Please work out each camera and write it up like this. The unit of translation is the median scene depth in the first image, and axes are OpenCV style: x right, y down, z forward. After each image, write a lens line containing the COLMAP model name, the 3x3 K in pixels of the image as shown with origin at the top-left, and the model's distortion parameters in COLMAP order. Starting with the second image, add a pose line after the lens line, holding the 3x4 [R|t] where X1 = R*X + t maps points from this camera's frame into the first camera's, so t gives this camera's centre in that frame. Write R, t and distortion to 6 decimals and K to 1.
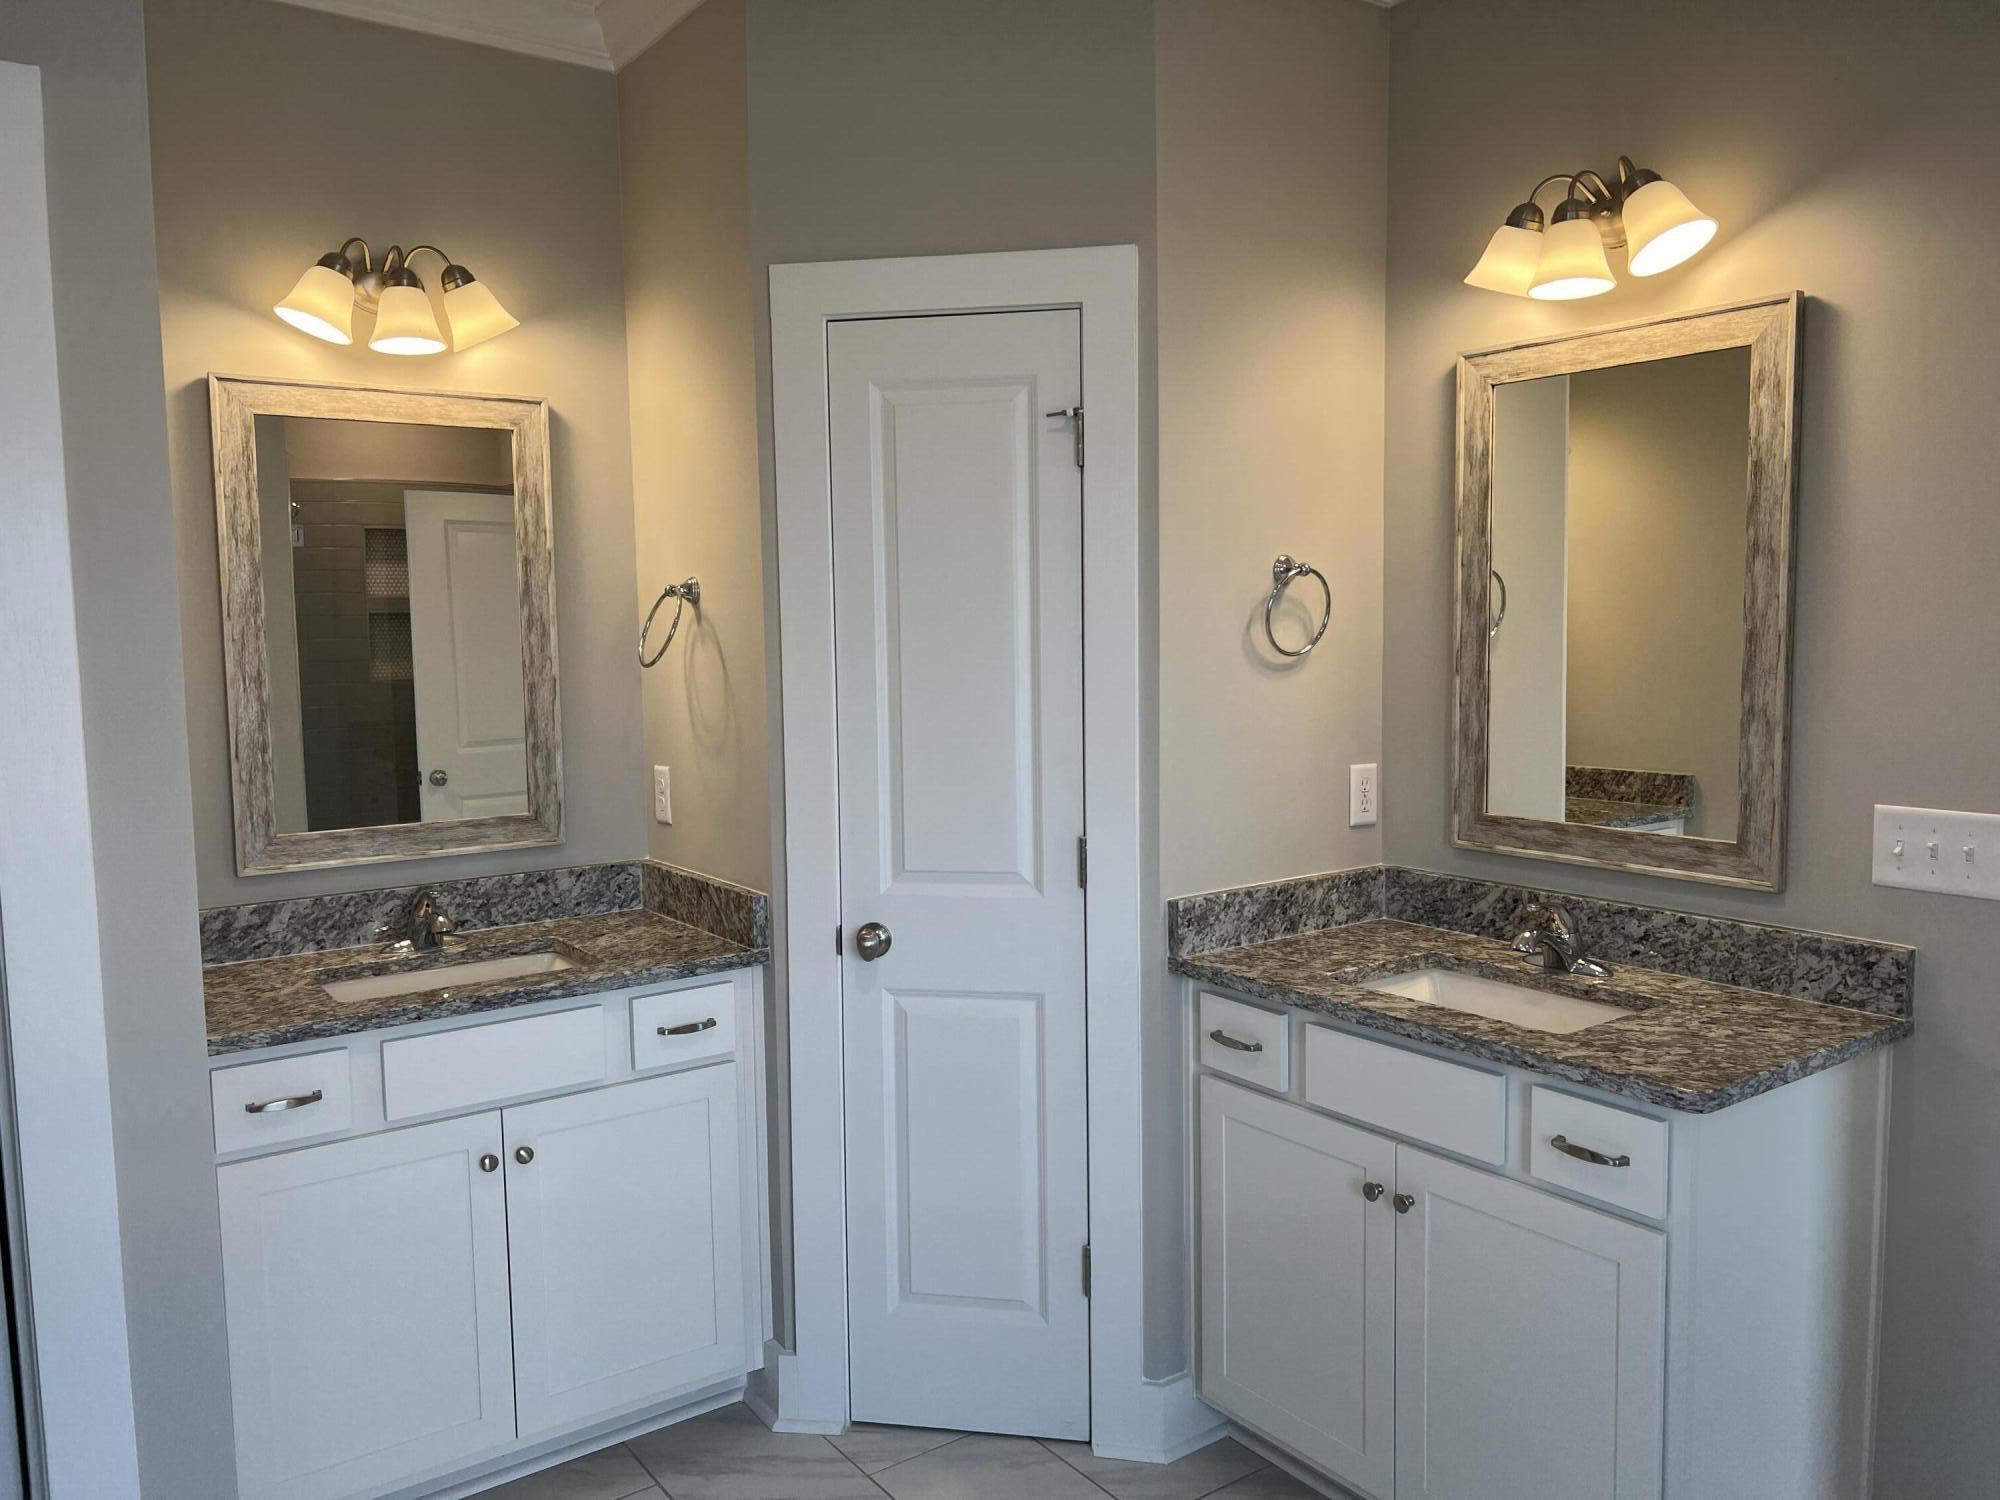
lens RADIAL K [[1510.5, 0, 999.2], [0, 1510.5, 753.9], [0, 0, 1]] dist [-0.003448, -0.008912]
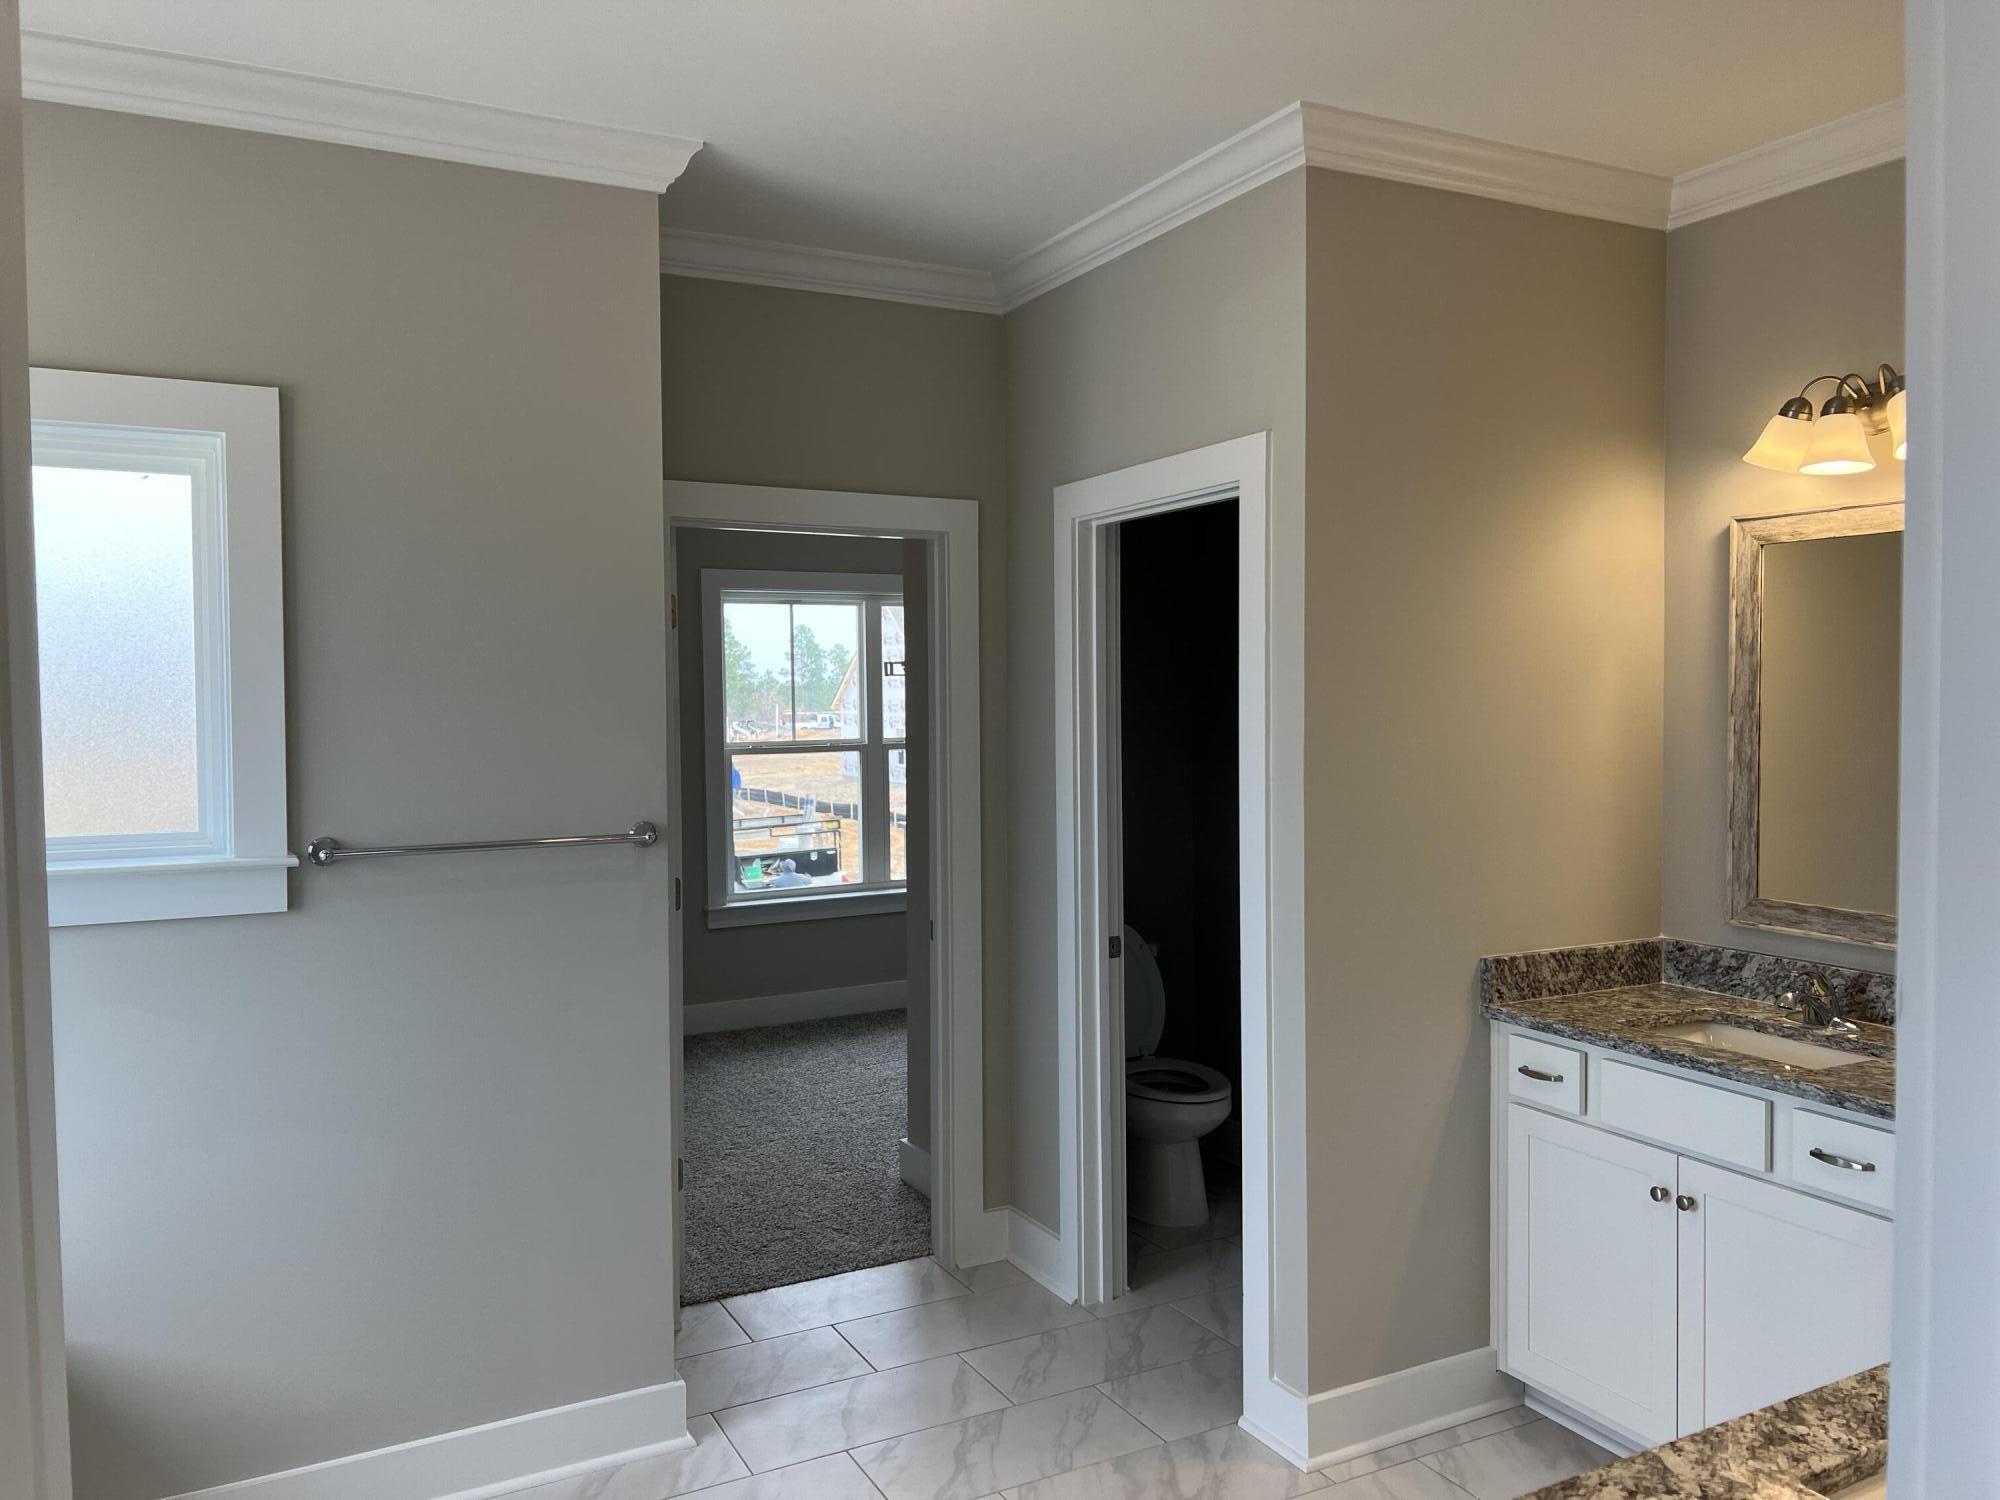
lens RADIAL K [[1510.5, 0, 1000.4], [0, 1510.5, 742.7], [0, 0, 1]] dist [-0.003448, -0.008912]
pose [[-0.131769, 0.055873, -0.989705, 0.772036], [-0.080400, 0.994518, 0.066849, -0.099194], [0.988015, 0.088381, -0.126554, 0.559317]]
